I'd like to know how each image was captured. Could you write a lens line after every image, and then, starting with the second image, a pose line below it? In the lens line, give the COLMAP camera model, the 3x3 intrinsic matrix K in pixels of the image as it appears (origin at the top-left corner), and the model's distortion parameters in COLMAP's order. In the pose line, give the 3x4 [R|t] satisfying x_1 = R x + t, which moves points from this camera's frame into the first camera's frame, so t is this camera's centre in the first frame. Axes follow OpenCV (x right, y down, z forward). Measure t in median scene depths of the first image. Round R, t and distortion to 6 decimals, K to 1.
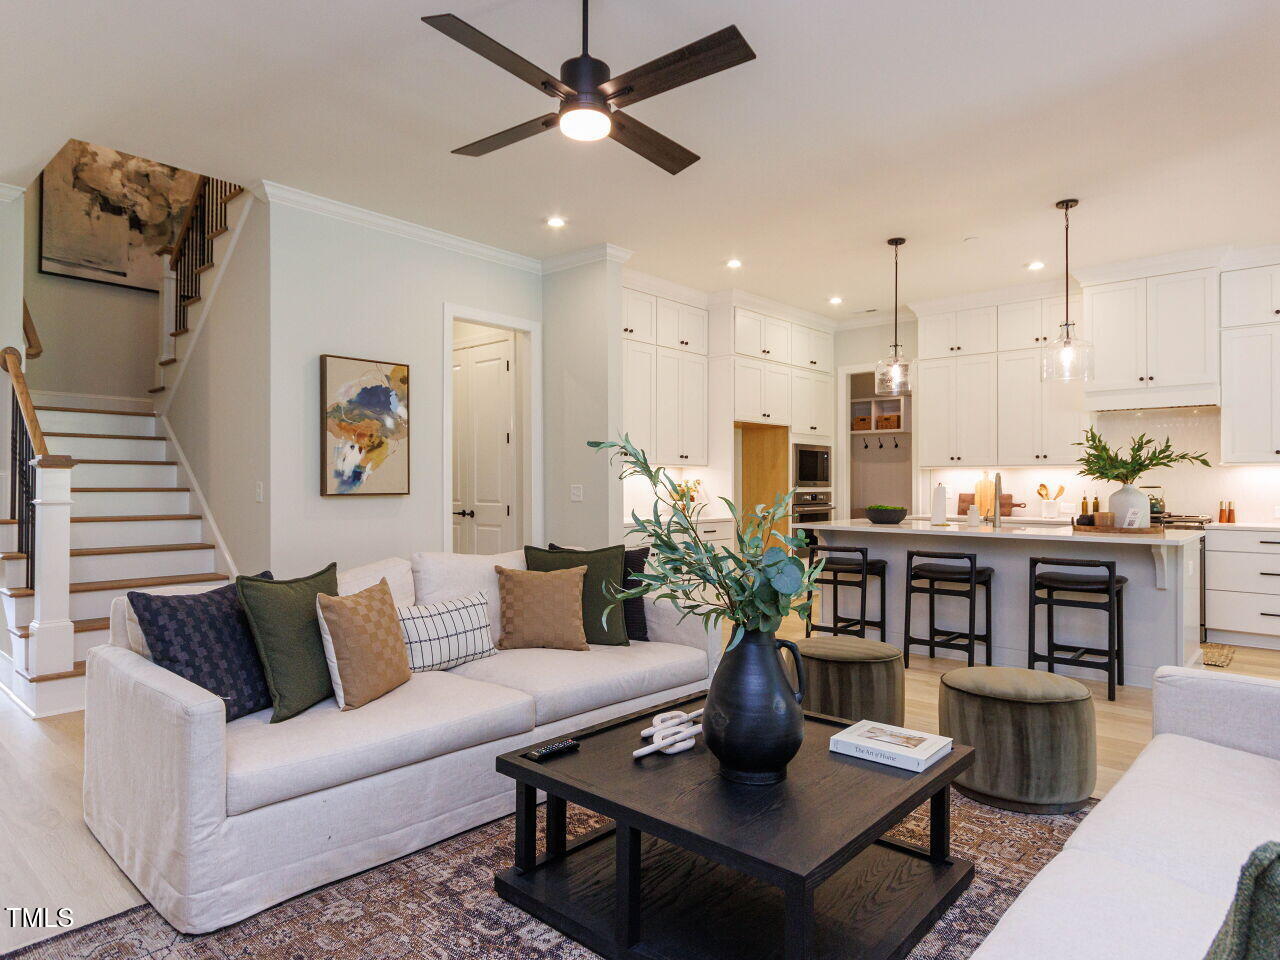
lens RADIAL K [[765.6, 0, 640.6], [0, 765.6, 471.7], [0, 0, 1]] dist [0.003278, 0.003491]
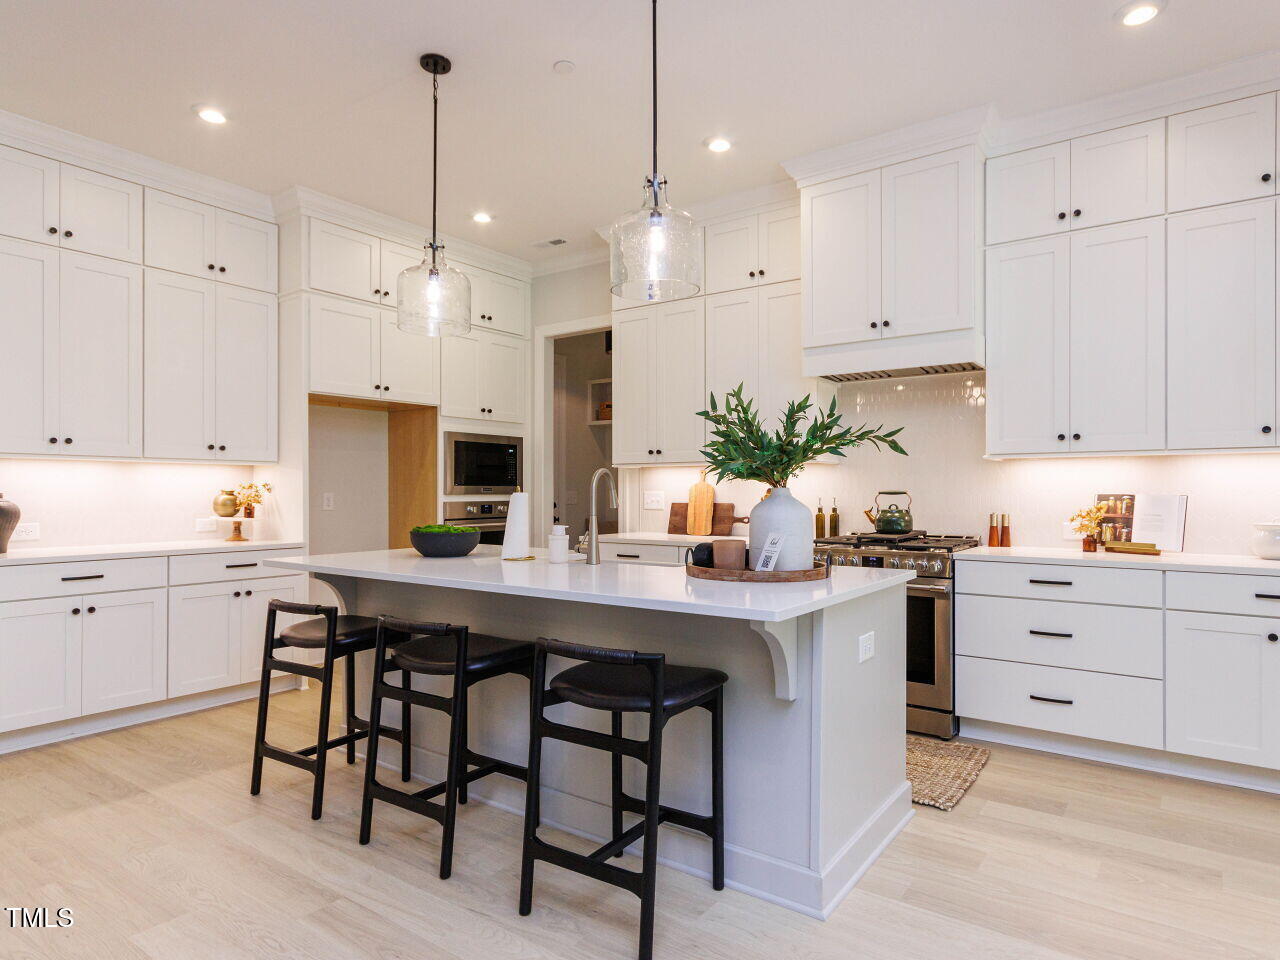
lens RADIAL K [[765.3, 0, 640.0], [0, 765.3, 480.0], [0, 0, 1]] dist [0.007557, 0.001664]
pose [[0.994567, -0.001114, 0.104089, 0.349638], [0.001033, 0.999999, 0.000838, 0.007639], [-0.104089, -0.000726, 0.994568, 0.340725]]
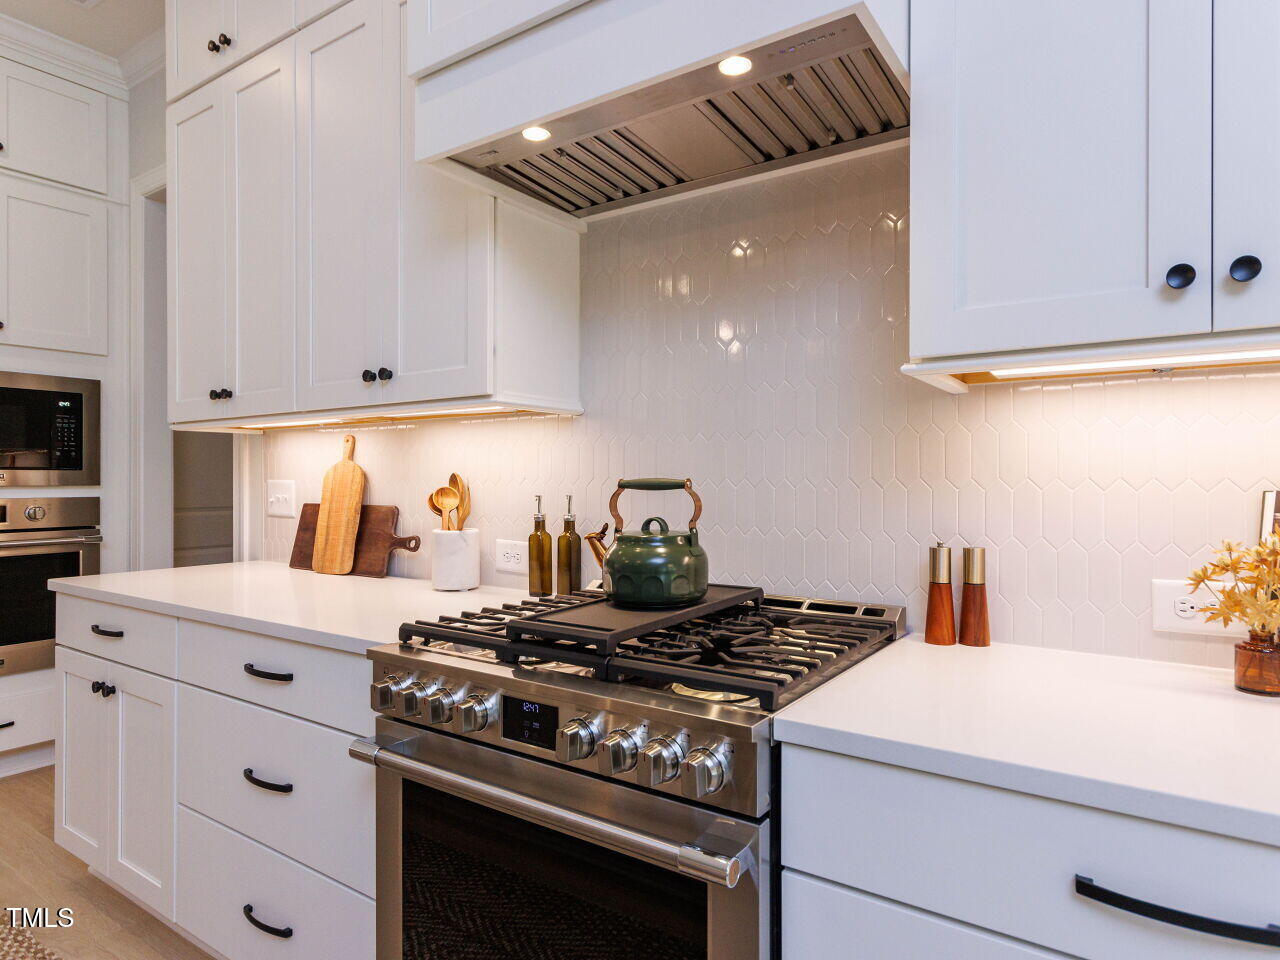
lens RADIAL K [[765.6, 0, 640.6], [0, 765.6, 471.7], [0, 0, 1]] dist [0.003278, 0.003491]
pose [[0.991273, -0.002844, 0.131796, 0.579036], [0.001852, 0.999969, 0.007643, 0.013248], [-0.131814, -0.007332, 0.991247, 0.713074]]
